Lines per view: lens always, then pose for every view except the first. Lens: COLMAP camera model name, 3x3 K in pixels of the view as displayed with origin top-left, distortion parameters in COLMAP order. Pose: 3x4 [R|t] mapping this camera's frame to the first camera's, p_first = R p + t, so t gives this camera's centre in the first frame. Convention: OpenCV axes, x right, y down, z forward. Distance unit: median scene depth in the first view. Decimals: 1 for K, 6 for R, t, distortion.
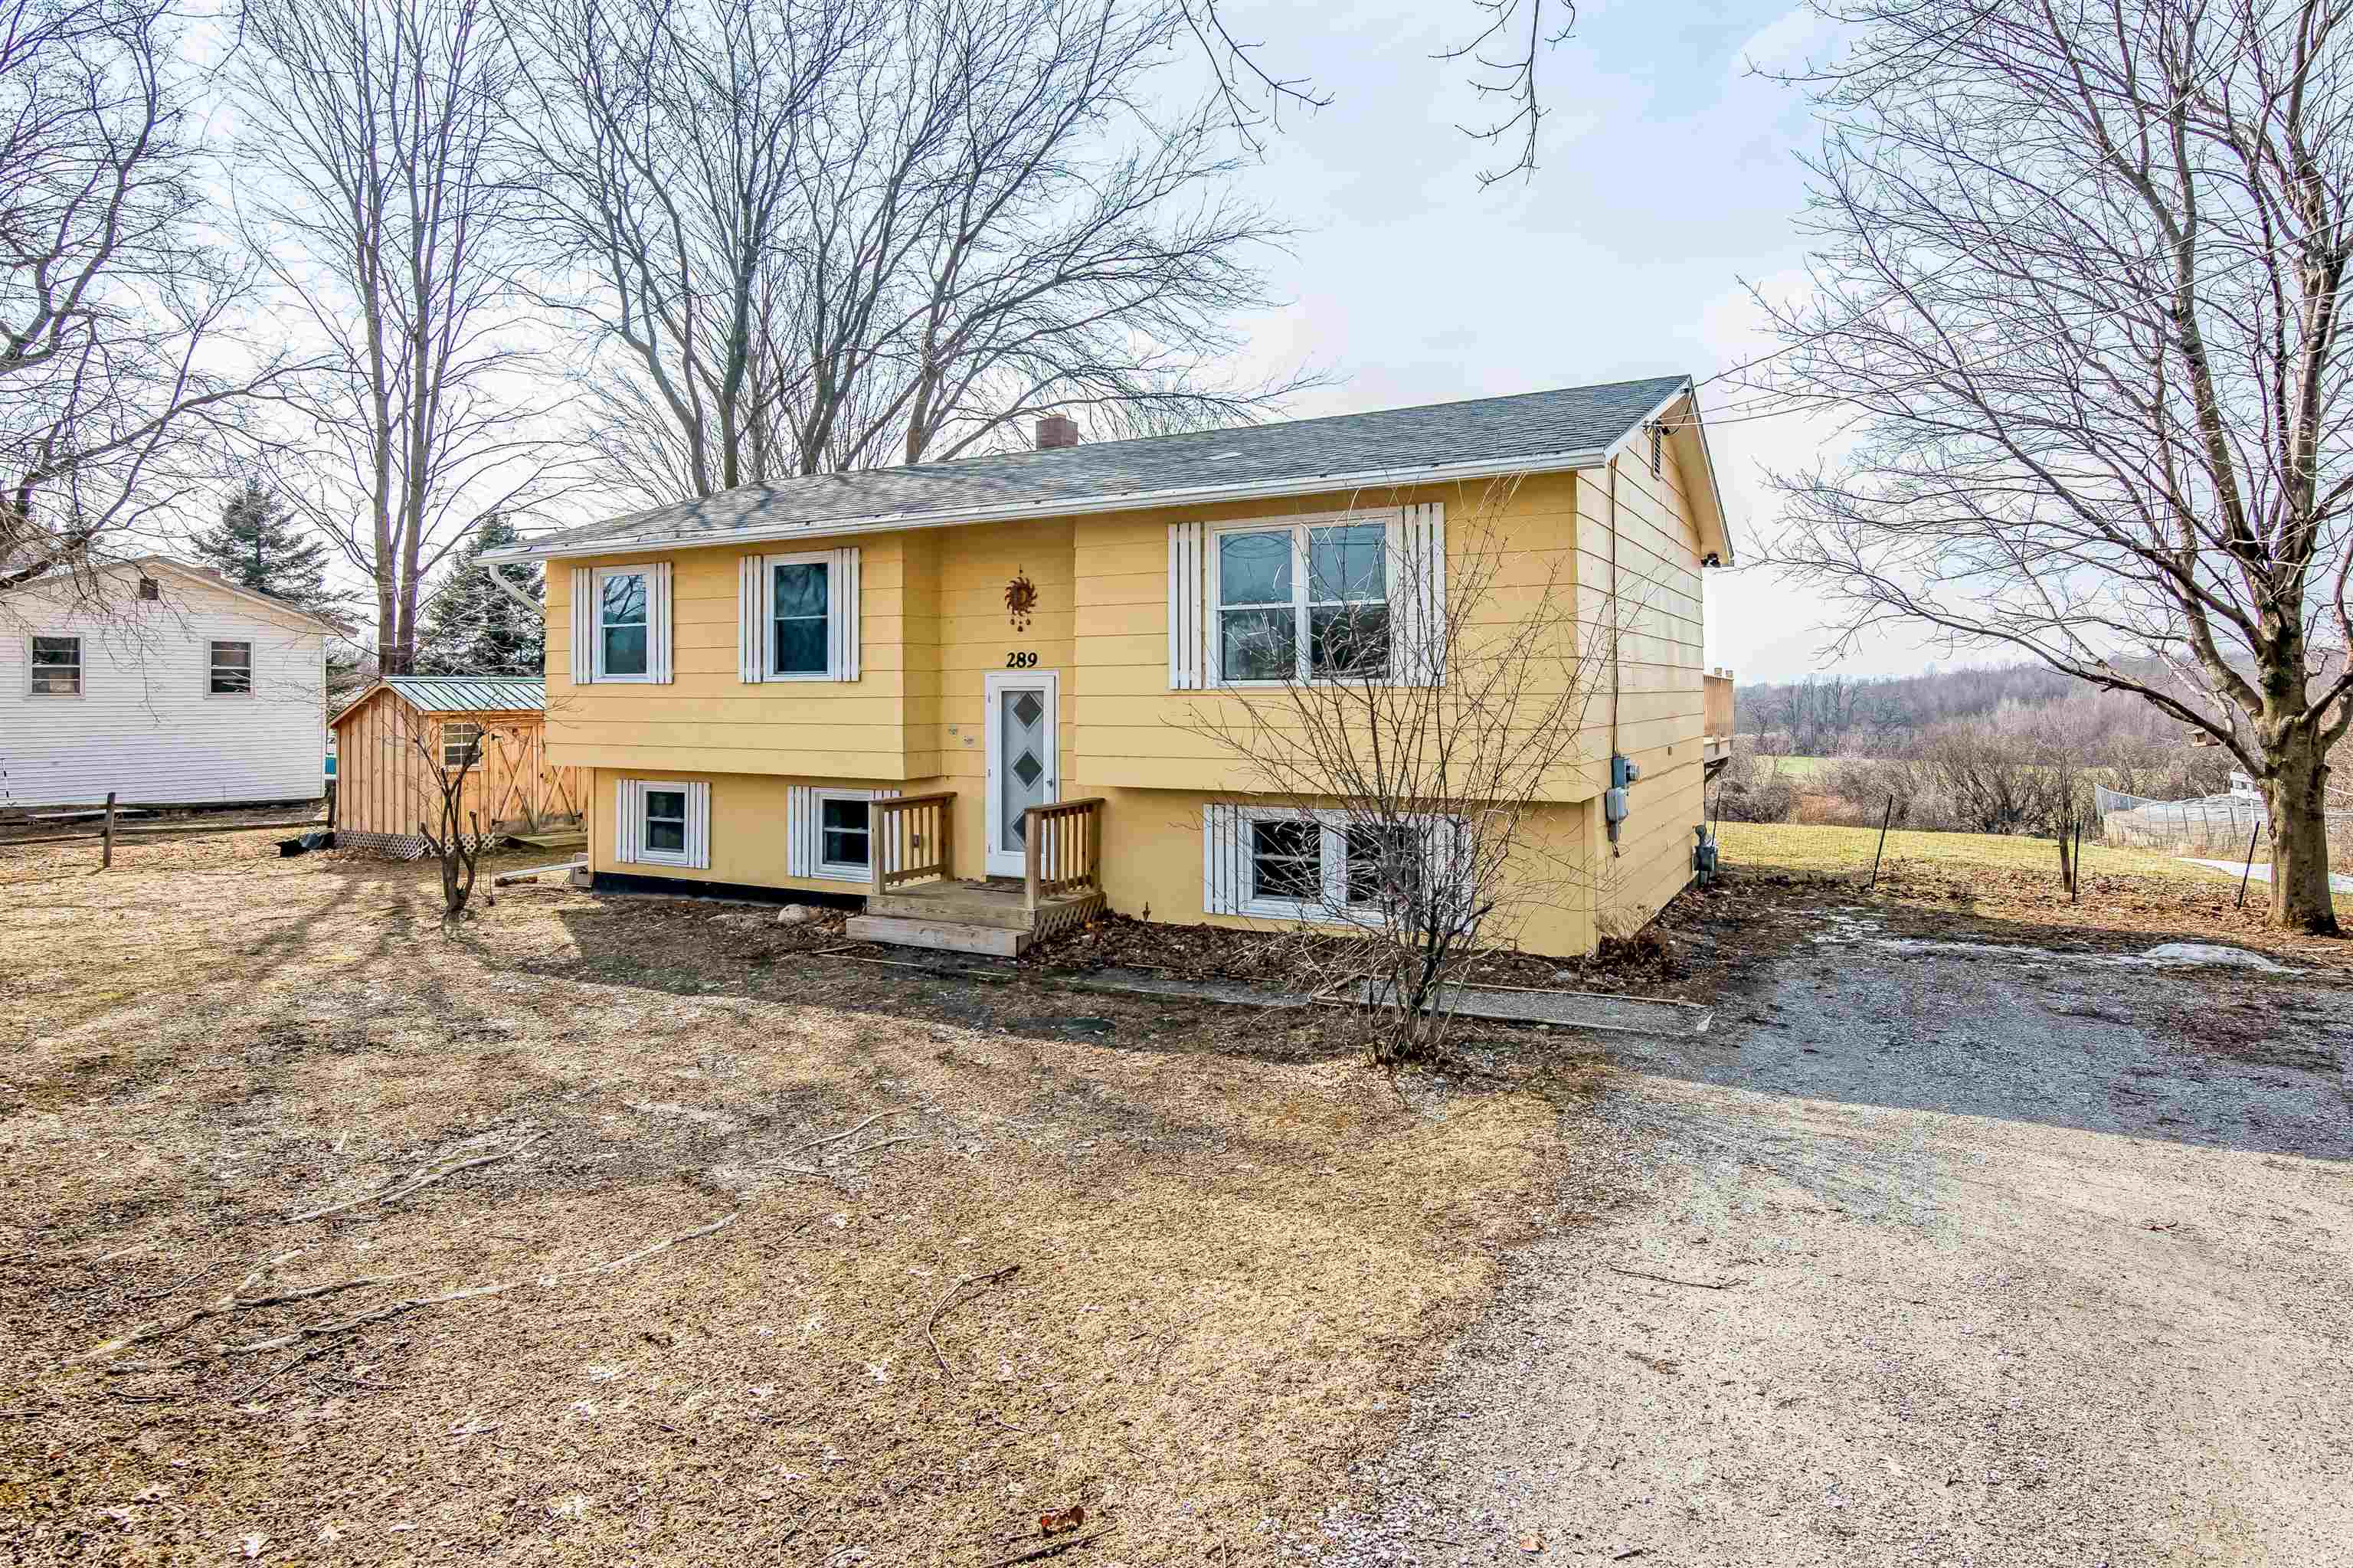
lens RADIAL K [[1301.2, 0, 1175.7], [0, 1301.2, 706.8], [0, 0, 1]] dist [-0.002640, -0.001807]
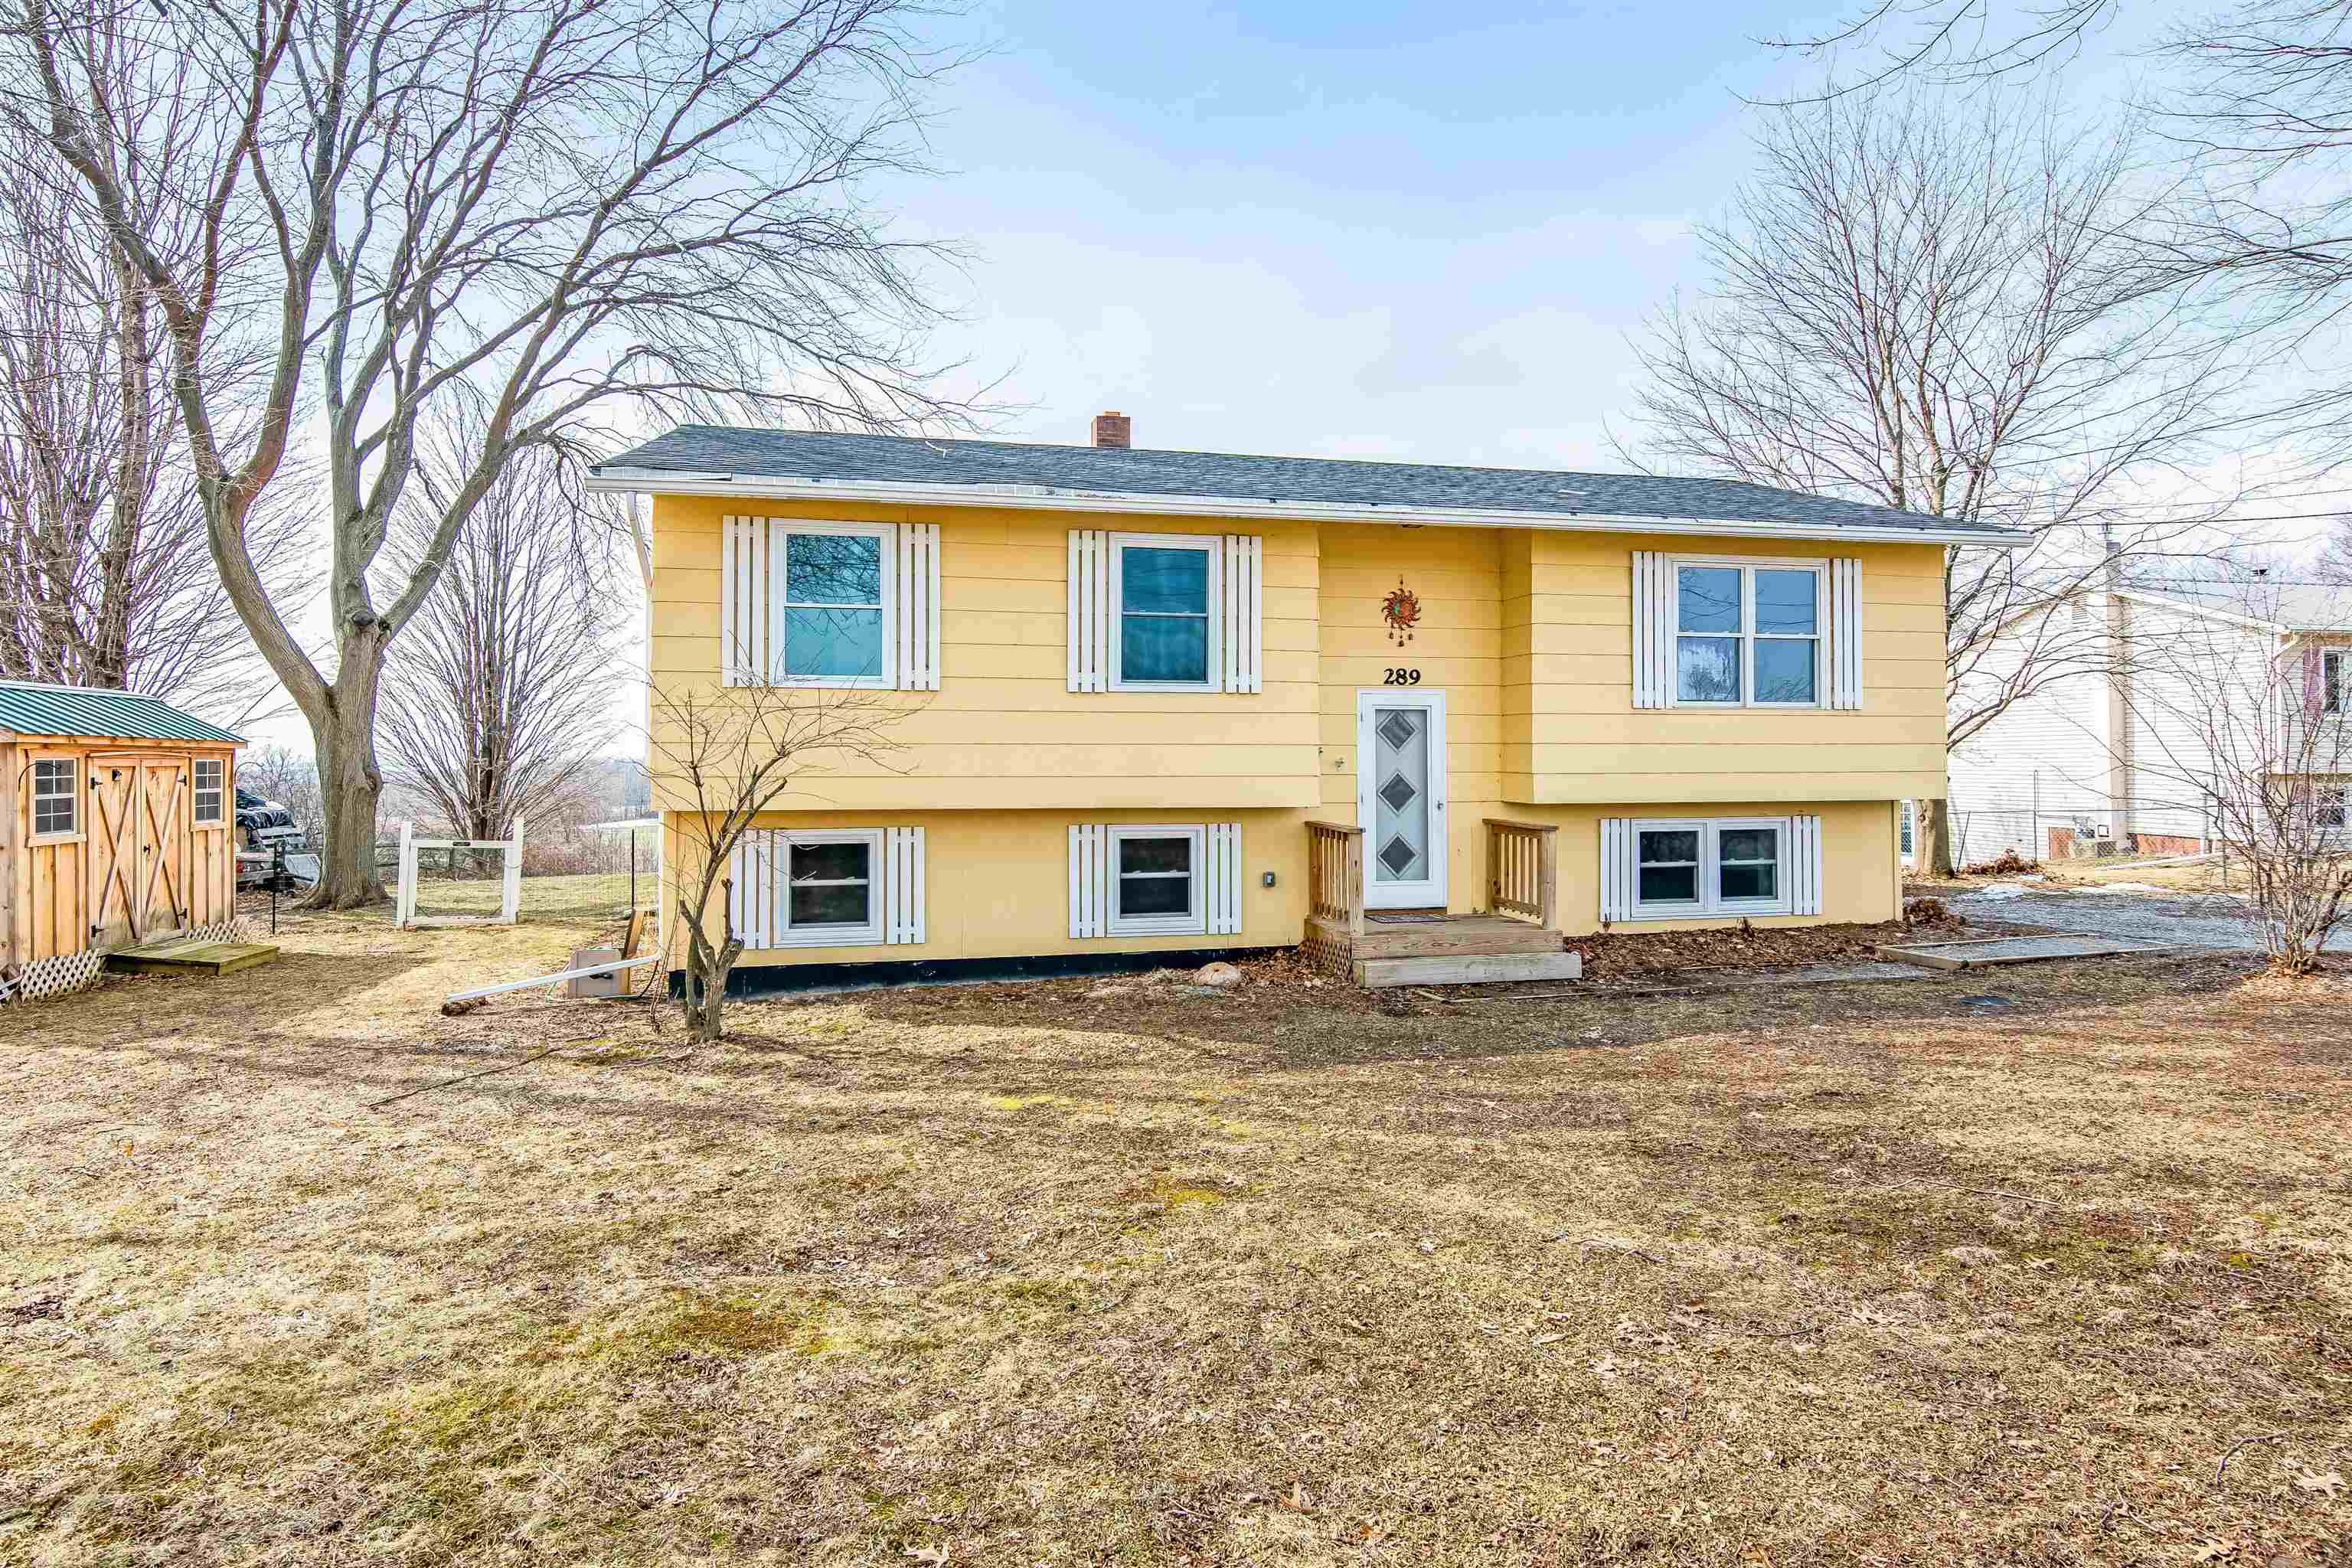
lens RADIAL K [[1267.6, 0, 1166.9], [0, 1267.6, 729.6], [0, 0, 1]] dist [0.002484, -0.012901]
pose [[0.754038, 0.016095, 0.656634, -0.790637], [0.004432, 0.999552, -0.029589, 0.026859], [-0.656816, 0.025222, 0.753629, 0.389930]]
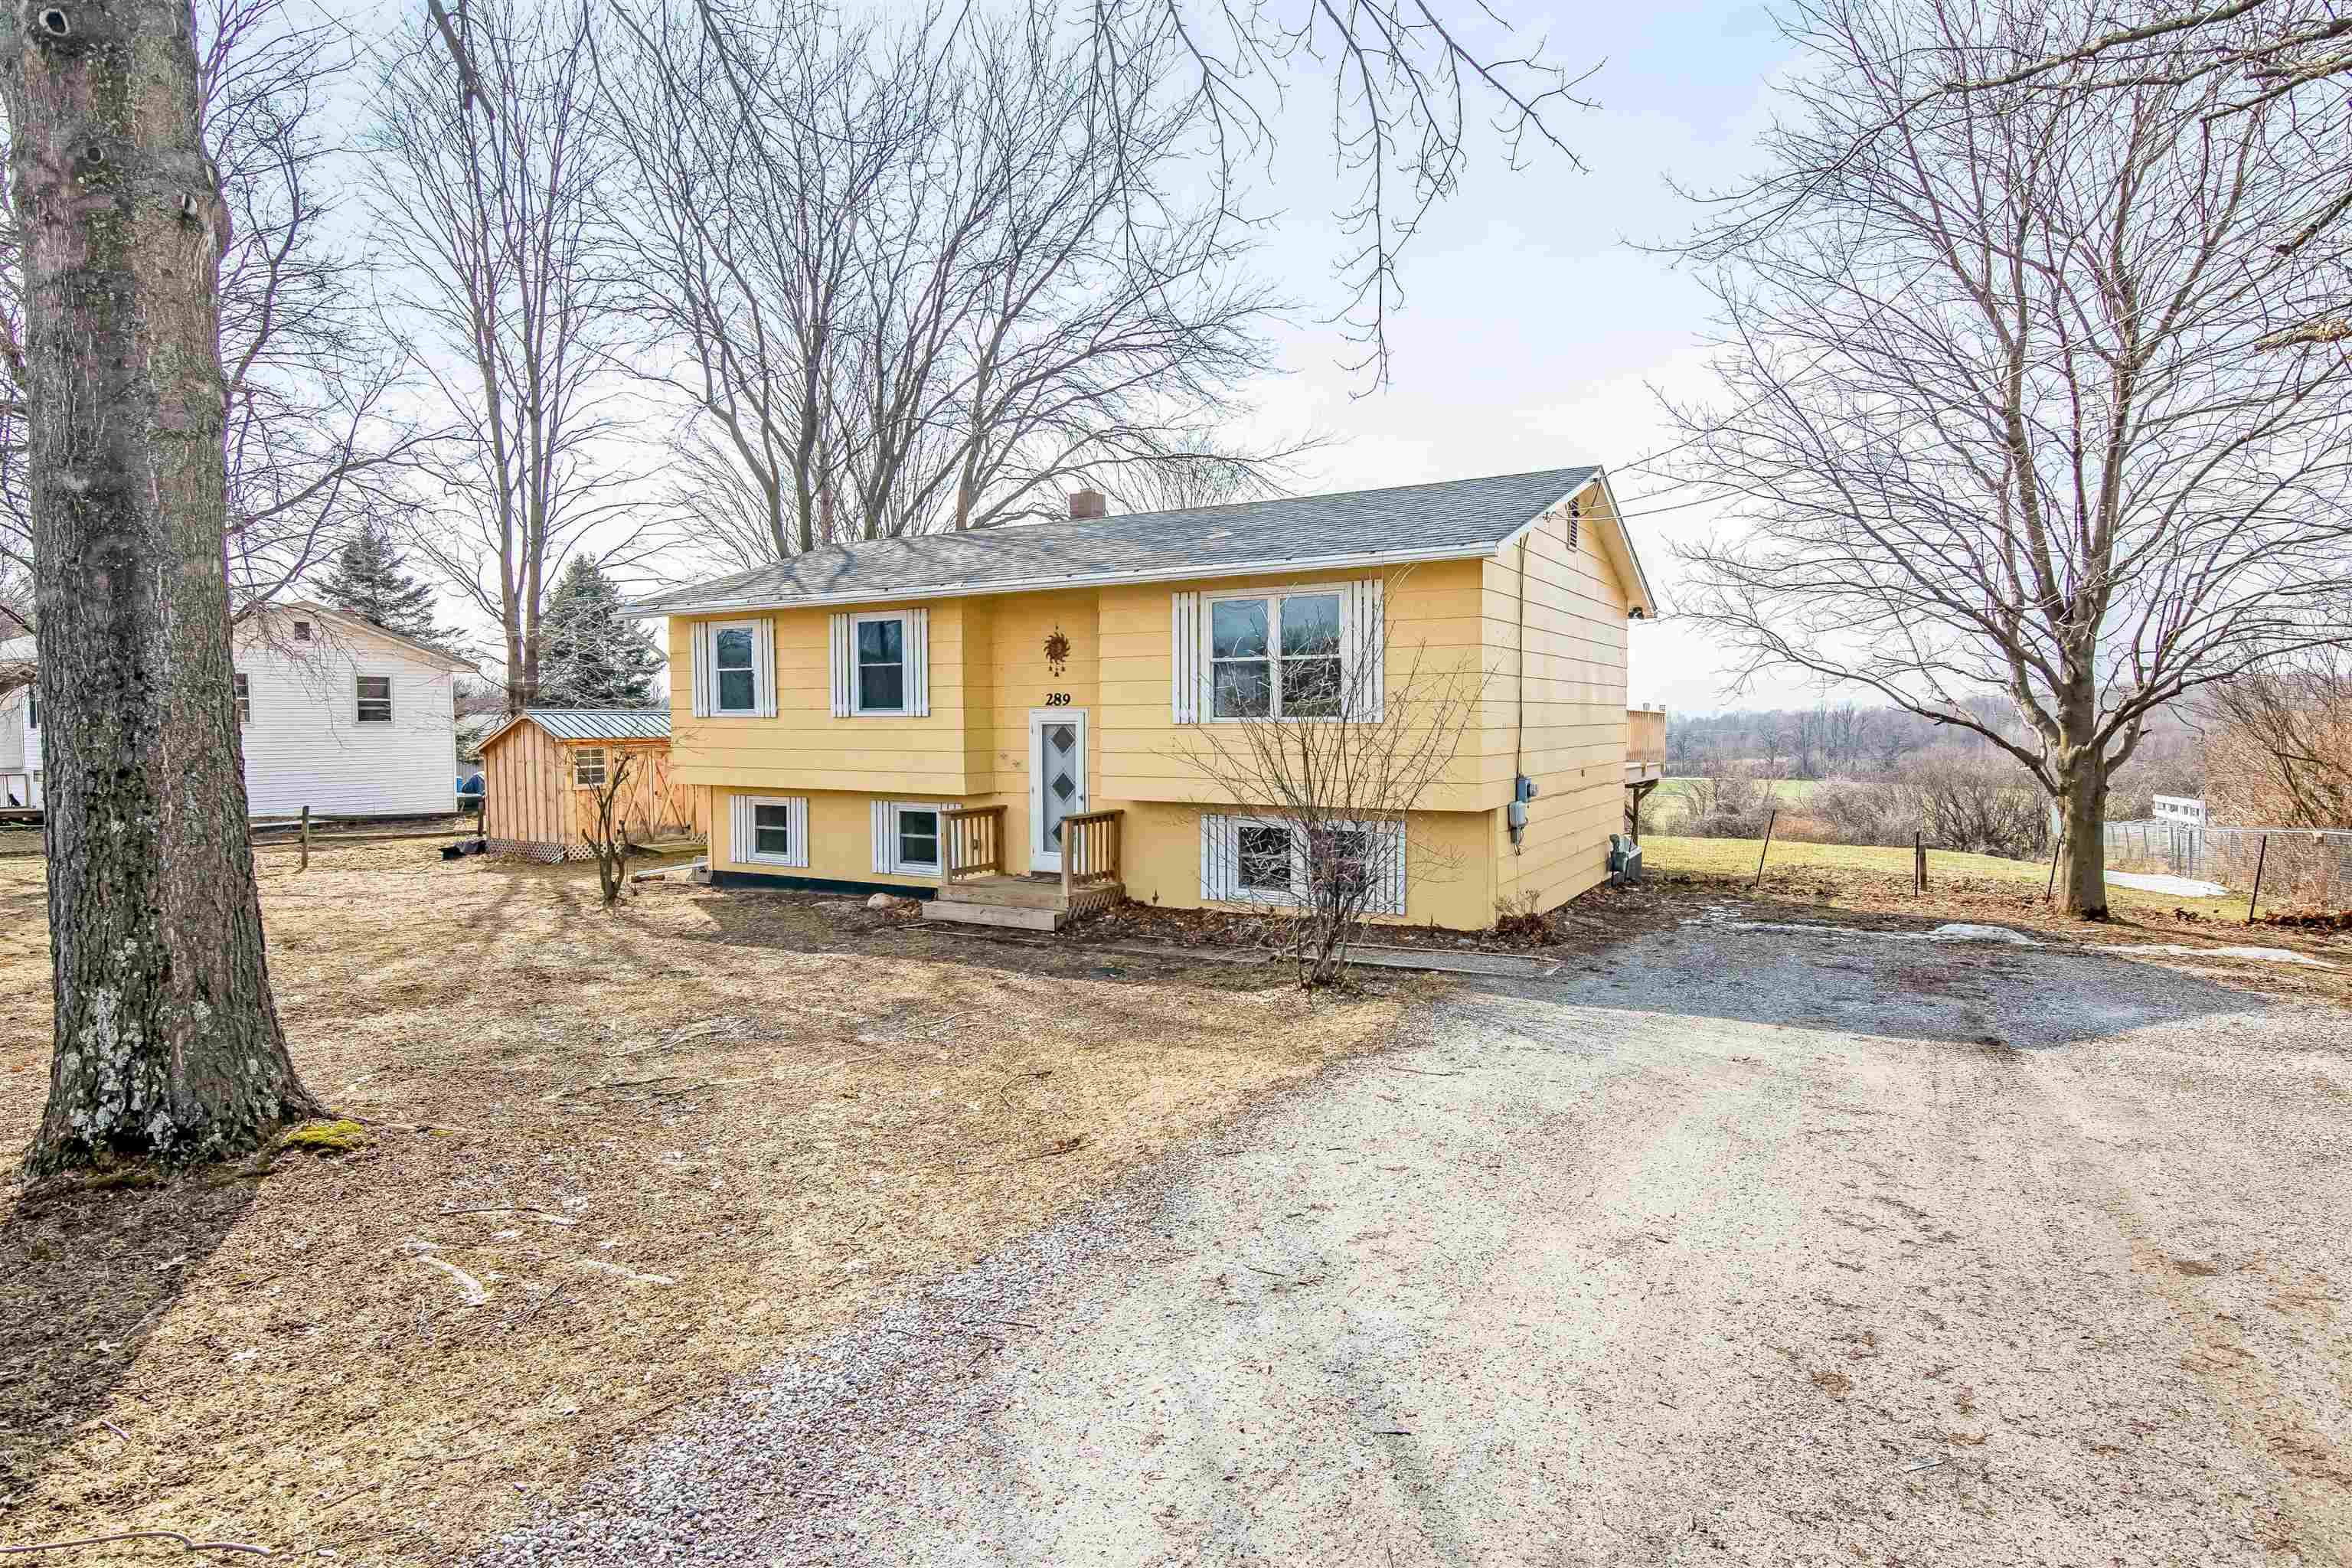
lens RADIAL K [[1249.2, 0, 1175.4], [0, 1249.2, 826.1], [0, 0, 1]] dist [0.004034, 0.000092]
pose [[0.999568, 0.002957, -0.029229, 0.027518], [-0.000750, 0.997167, 0.075215, -0.004712], [0.029369, -0.075161, 0.996739, -0.186906]]
